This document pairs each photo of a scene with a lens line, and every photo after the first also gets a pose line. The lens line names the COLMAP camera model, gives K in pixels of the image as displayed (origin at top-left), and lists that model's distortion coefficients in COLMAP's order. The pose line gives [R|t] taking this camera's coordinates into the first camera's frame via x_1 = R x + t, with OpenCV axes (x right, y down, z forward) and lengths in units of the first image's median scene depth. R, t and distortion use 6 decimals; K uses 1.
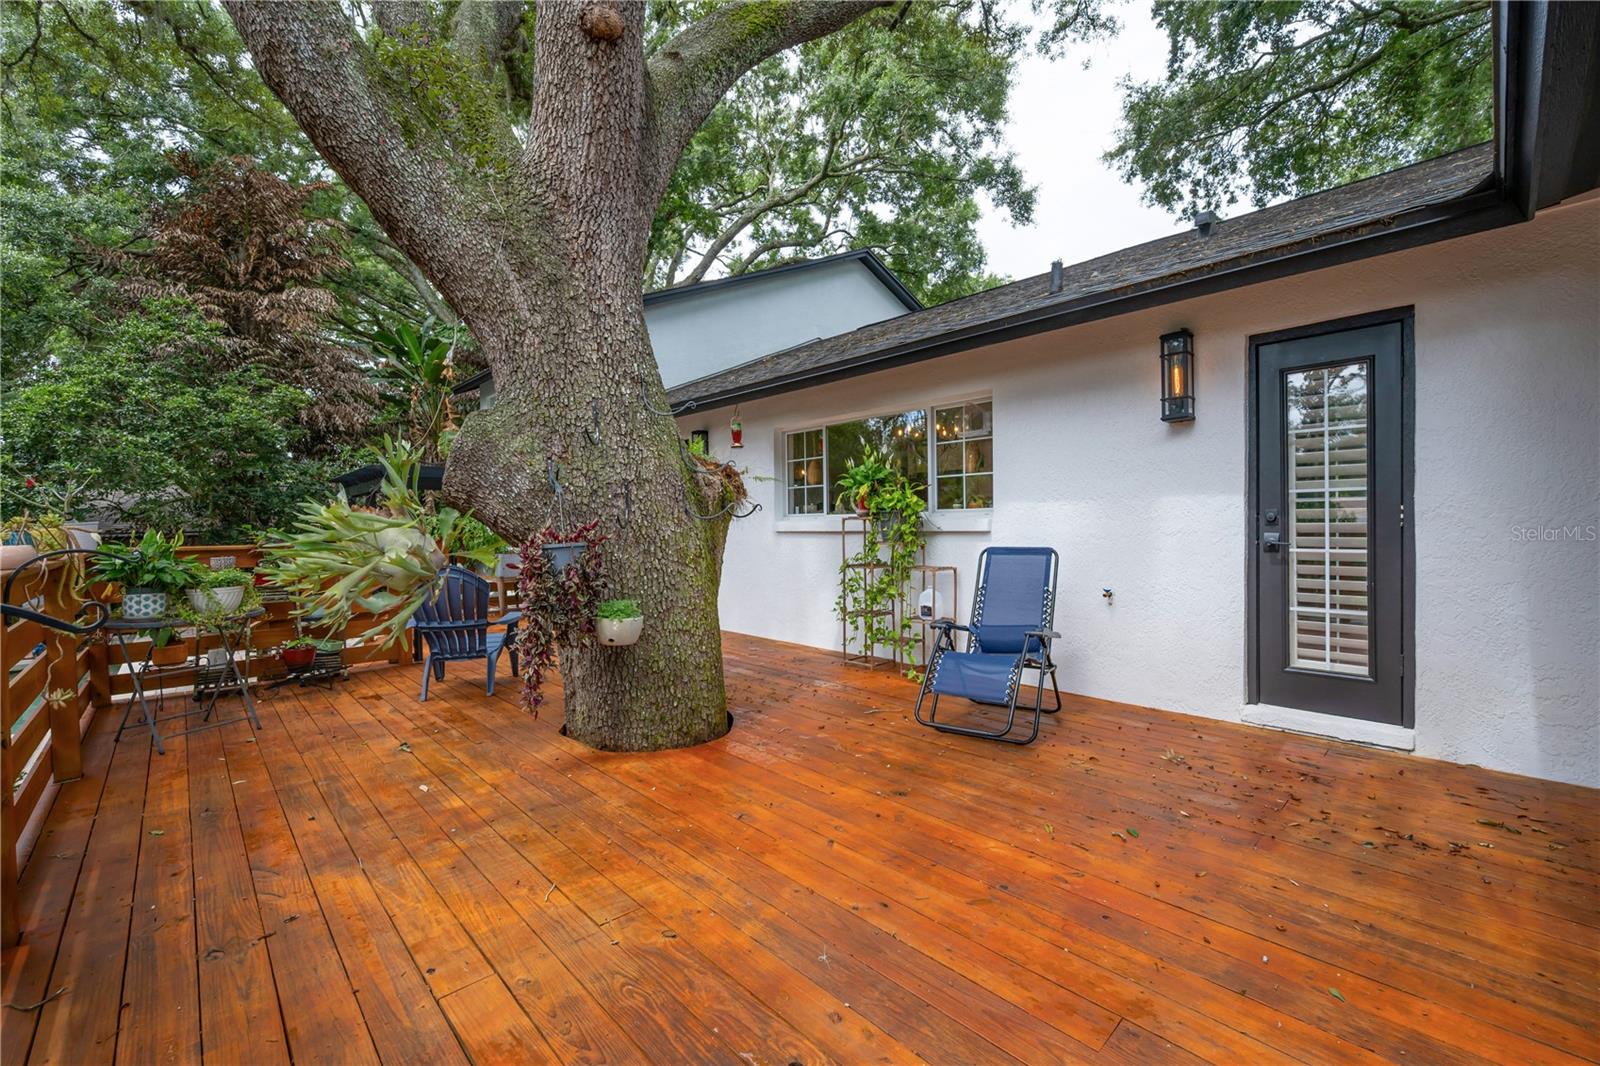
lens RADIAL K [[660.5, 0, 813.4], [0, 660.5, 535.0], [0, 0, 1]] dist [-0.000910, -0.000145]
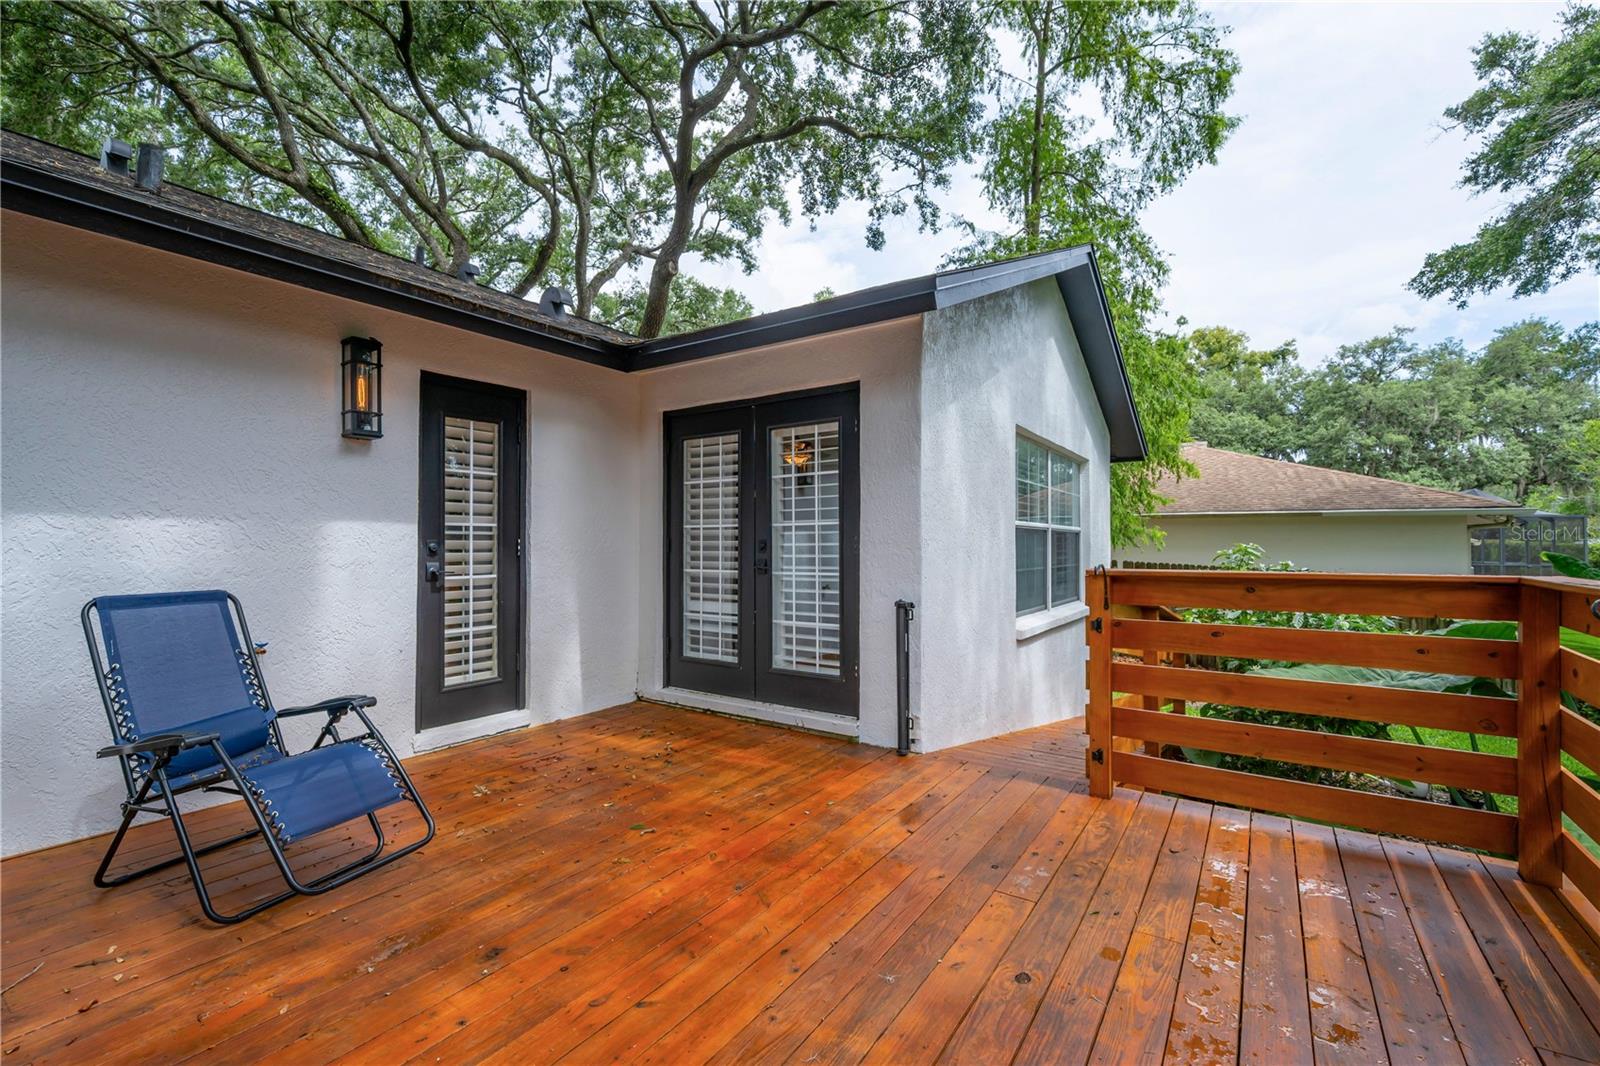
lens RADIAL K [[660.5, 0, 813.4], [0, 660.5, 535.0], [0, 0, 1]] dist [-0.000910, -0.000145]
pose [[-0.195604, 0.028773, 0.980261, -0.569955], [0.023921, 0.999412, -0.024562, -0.008535], [-0.980391, 0.018644, -0.196177, 0.763503]]
